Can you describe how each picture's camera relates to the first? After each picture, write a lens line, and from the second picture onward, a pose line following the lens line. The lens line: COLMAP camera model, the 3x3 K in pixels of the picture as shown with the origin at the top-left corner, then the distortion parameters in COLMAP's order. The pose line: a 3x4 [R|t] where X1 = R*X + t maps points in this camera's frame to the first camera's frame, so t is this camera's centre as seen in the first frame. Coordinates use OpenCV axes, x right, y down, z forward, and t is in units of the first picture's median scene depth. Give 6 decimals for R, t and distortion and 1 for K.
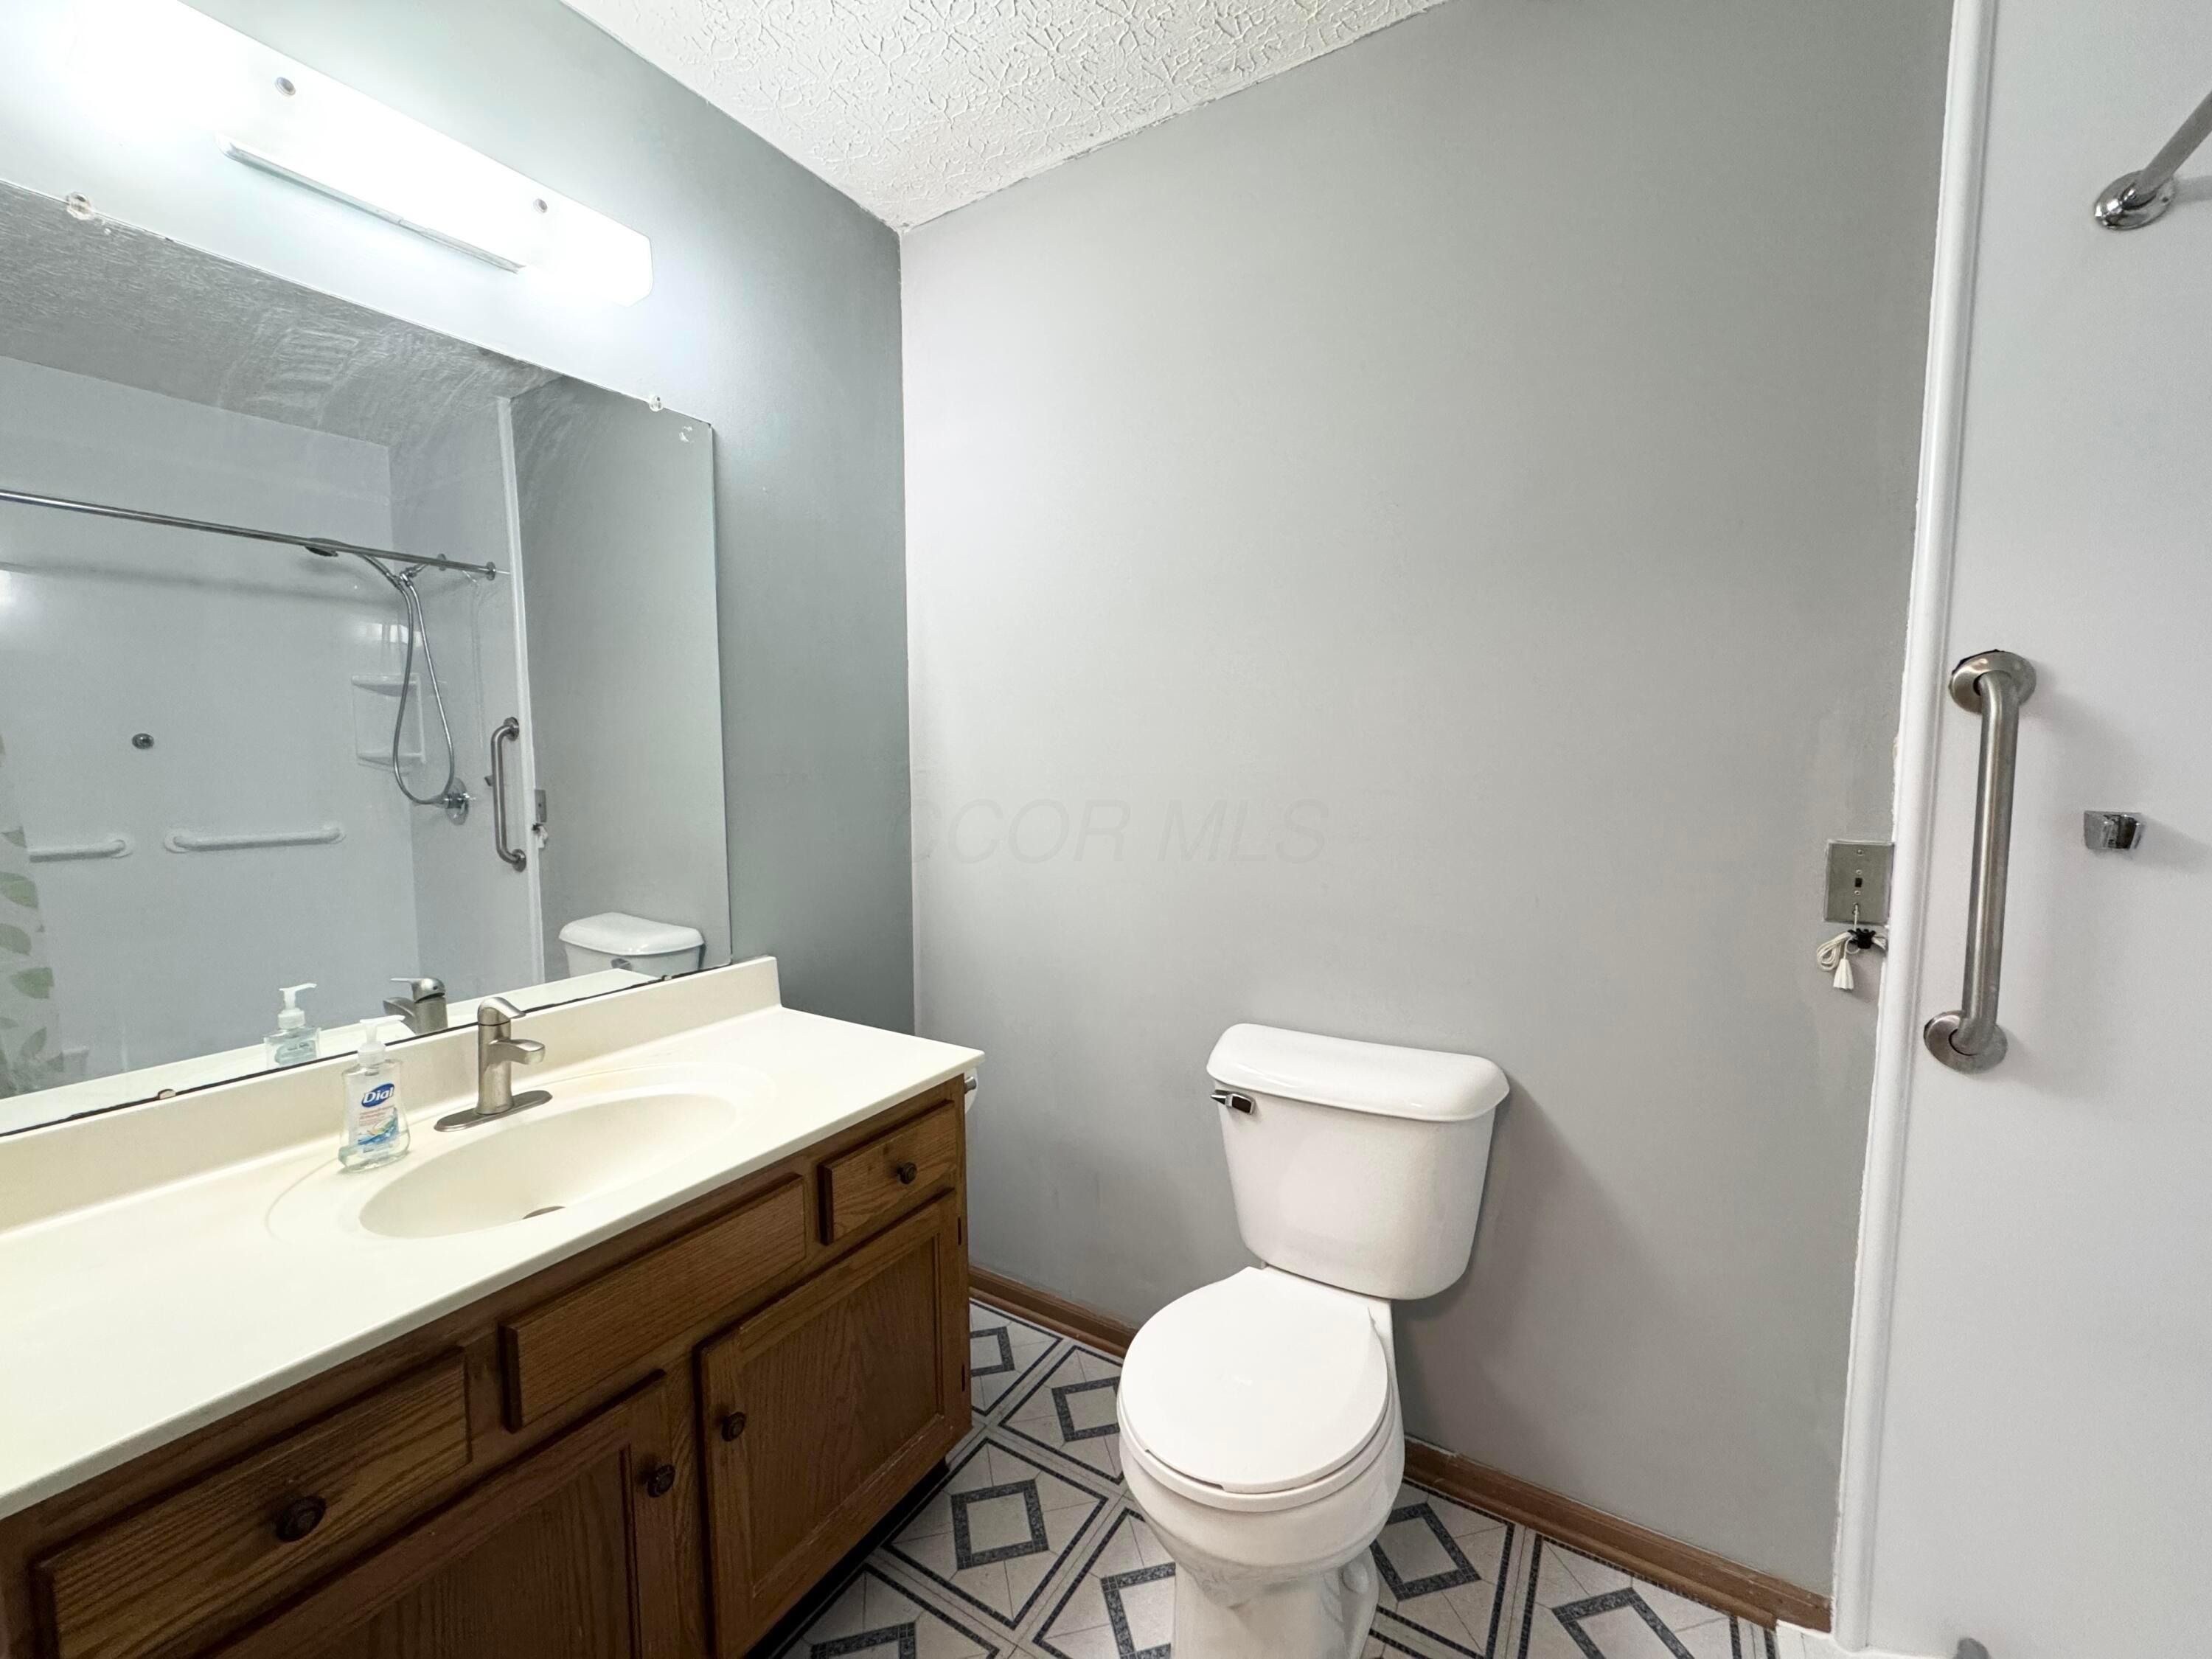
lens RADIAL K [[880.5, 0, 1107.6], [0, 880.5, 823.3], [0, 0, 1]] dist [-0.001039, 0.000141]
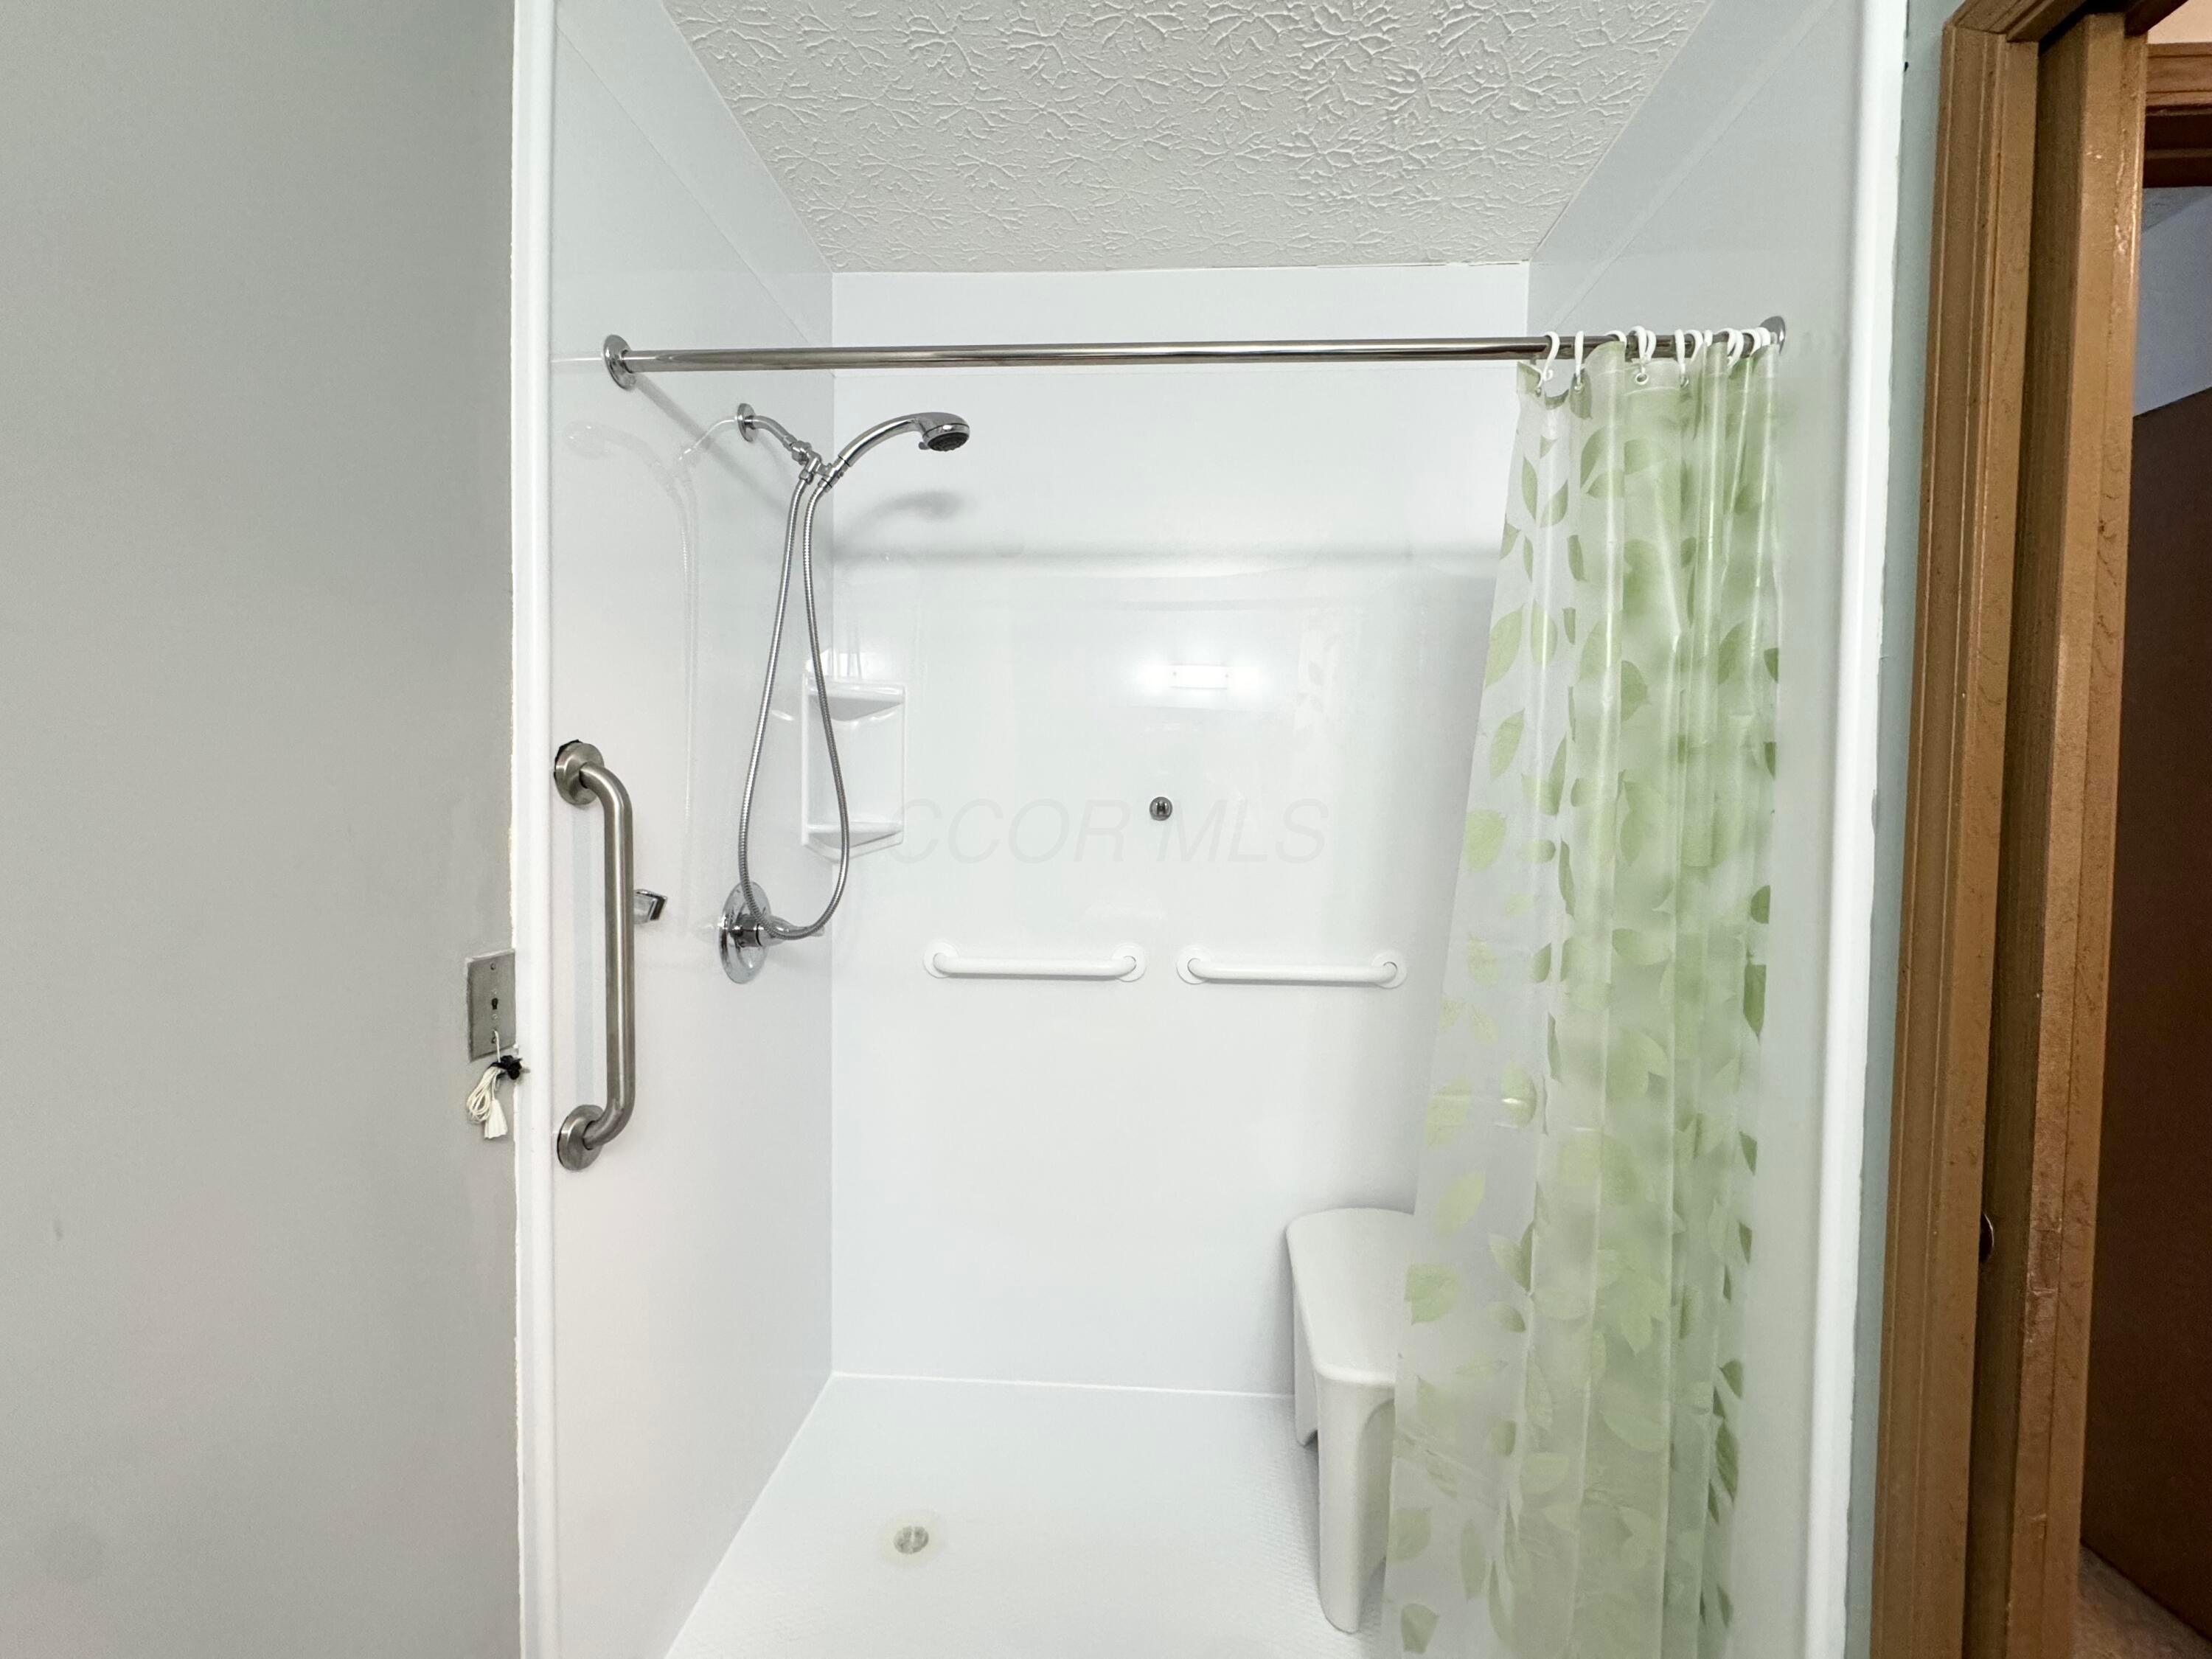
lens RADIAL K [[880.5, 0, 1107.6], [0, 880.5, 823.3], [0, 0, 1]] dist [-0.001039, 0.000141]
pose [[-0.456816, -0.029477, 0.889072, -0.128805], [0.061852, 0.995979, 0.064802, -0.106182], [-0.887408, 0.084594, -0.453157, 0.748329]]
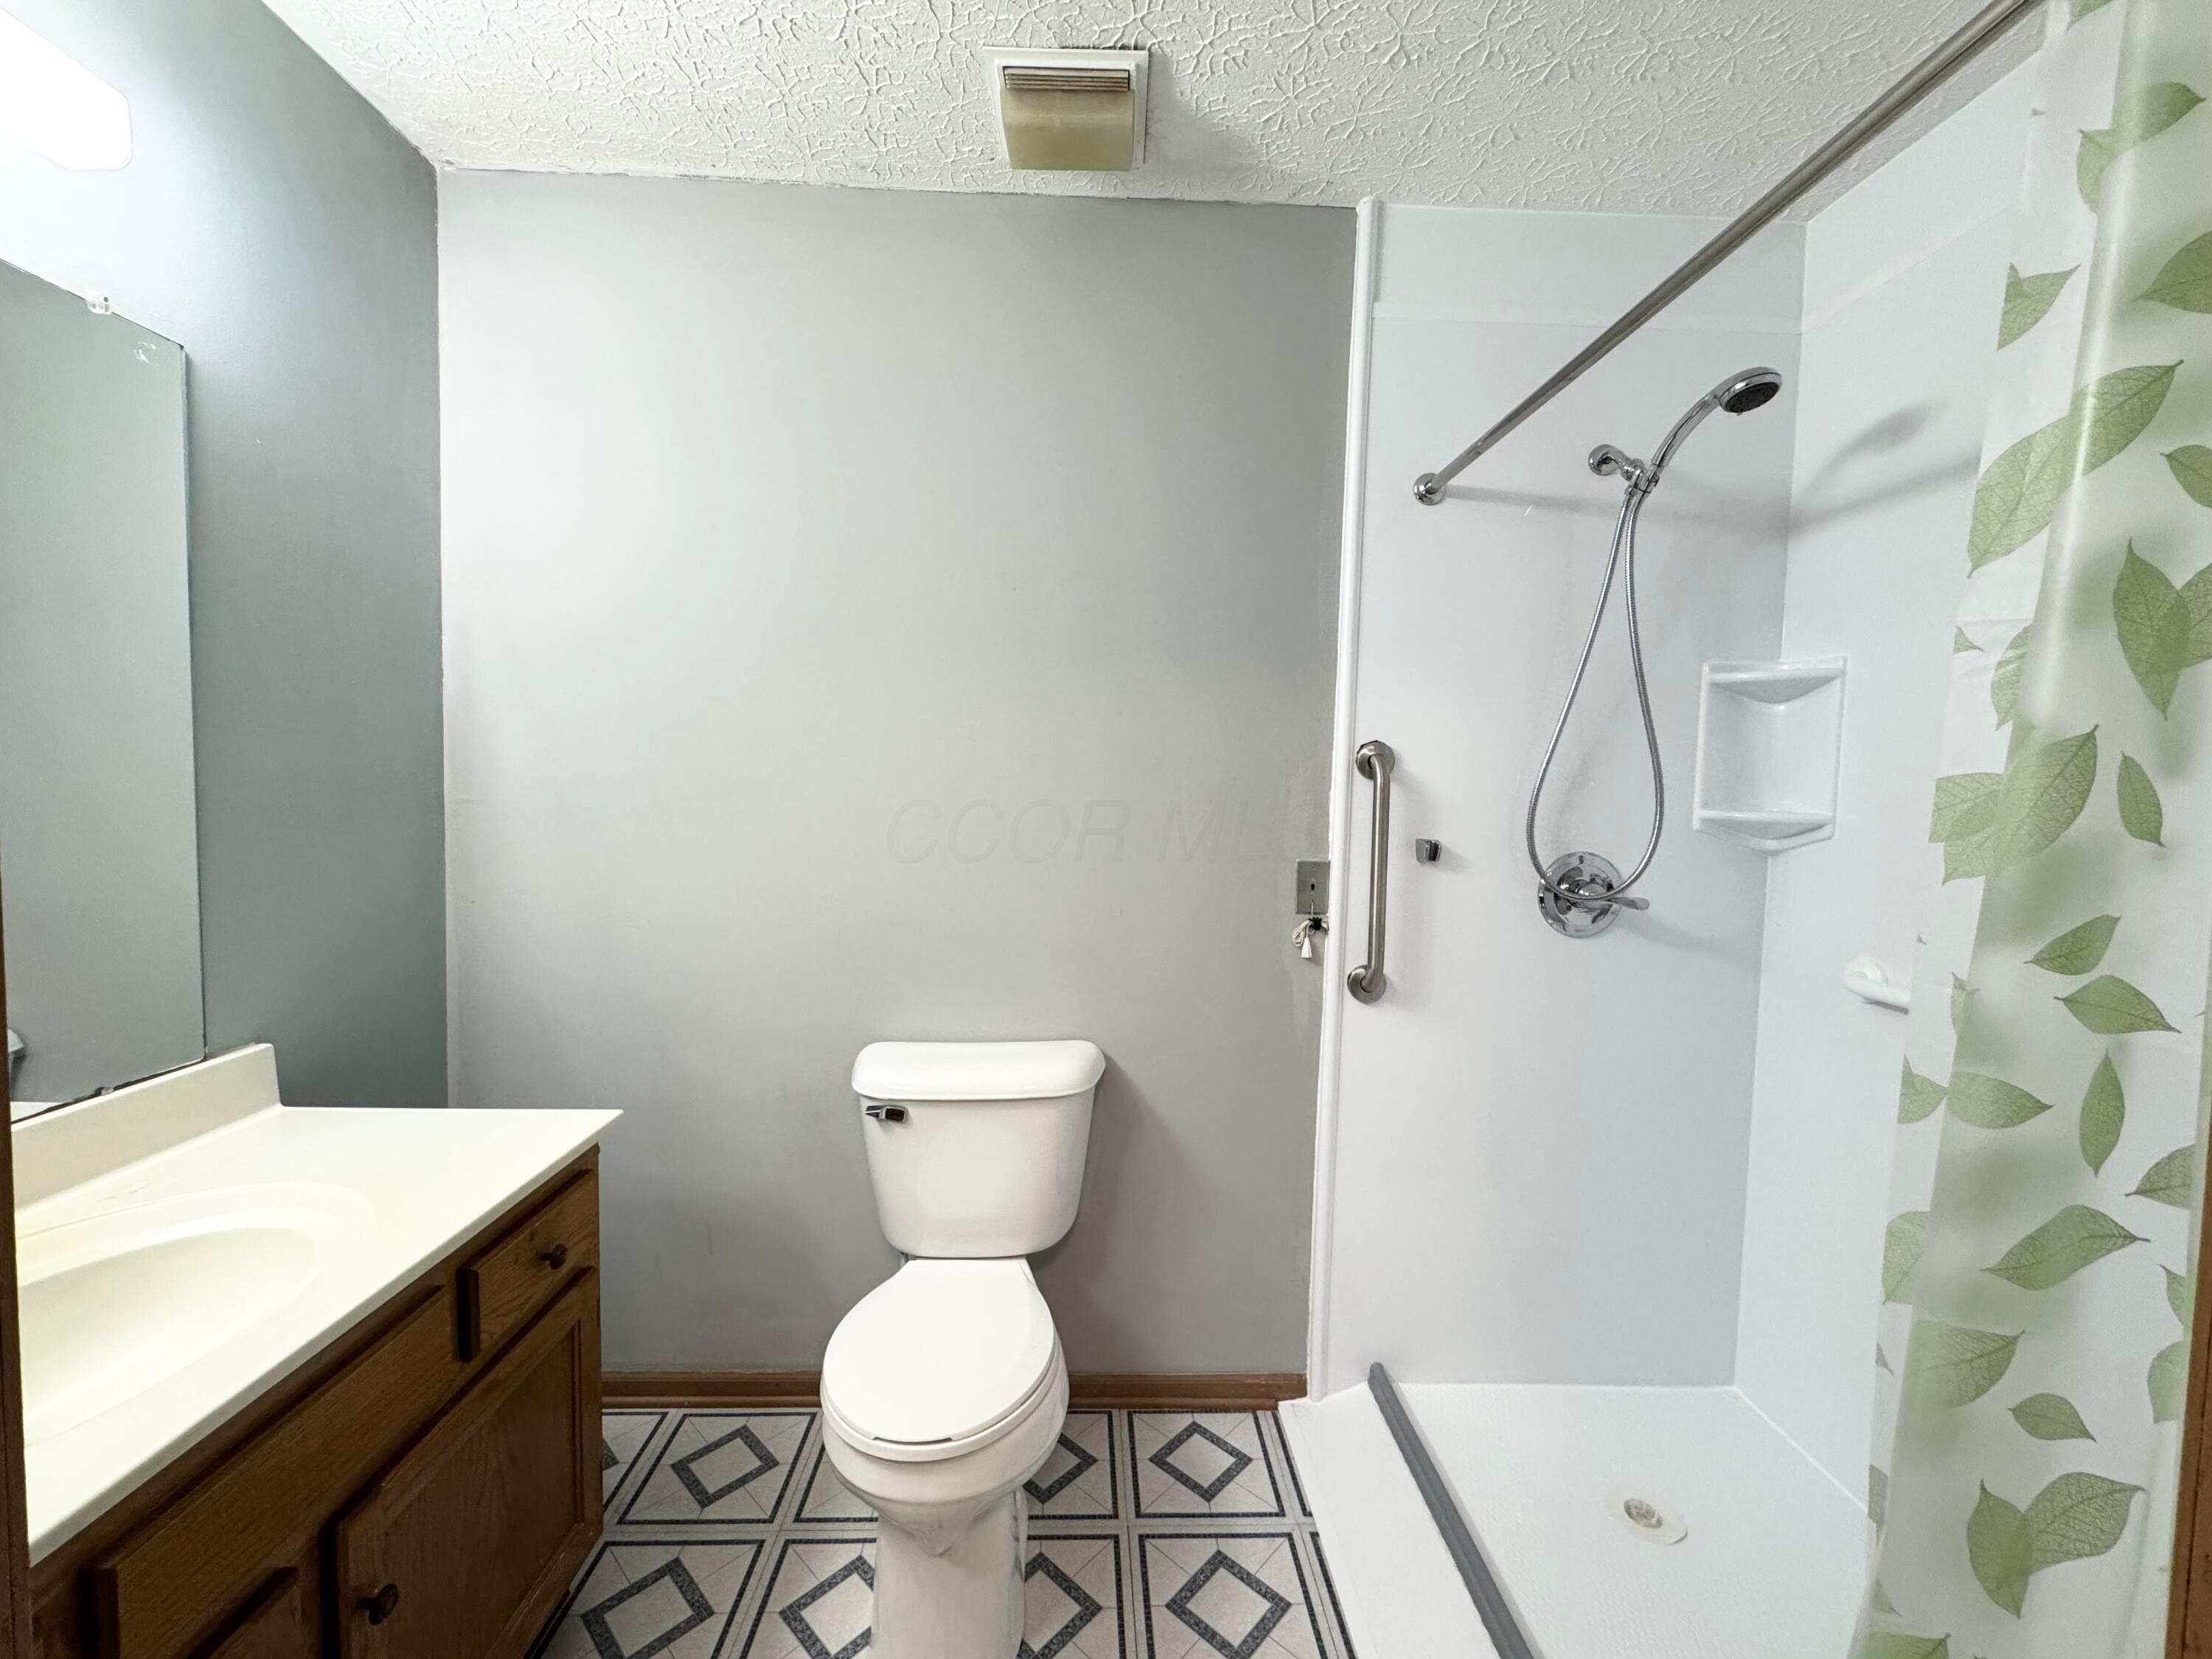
lens RADIAL K [[880.5, 0, 1107.6], [0, 880.5, 823.3], [0, 0, 1]] dist [-0.001039, 0.000141]
pose [[0.836285, -0.005197, 0.548270, -0.242201], [0.017335, 0.999706, -0.016966, -0.020077], [-0.548020, 0.023693, 0.836129, -0.069112]]
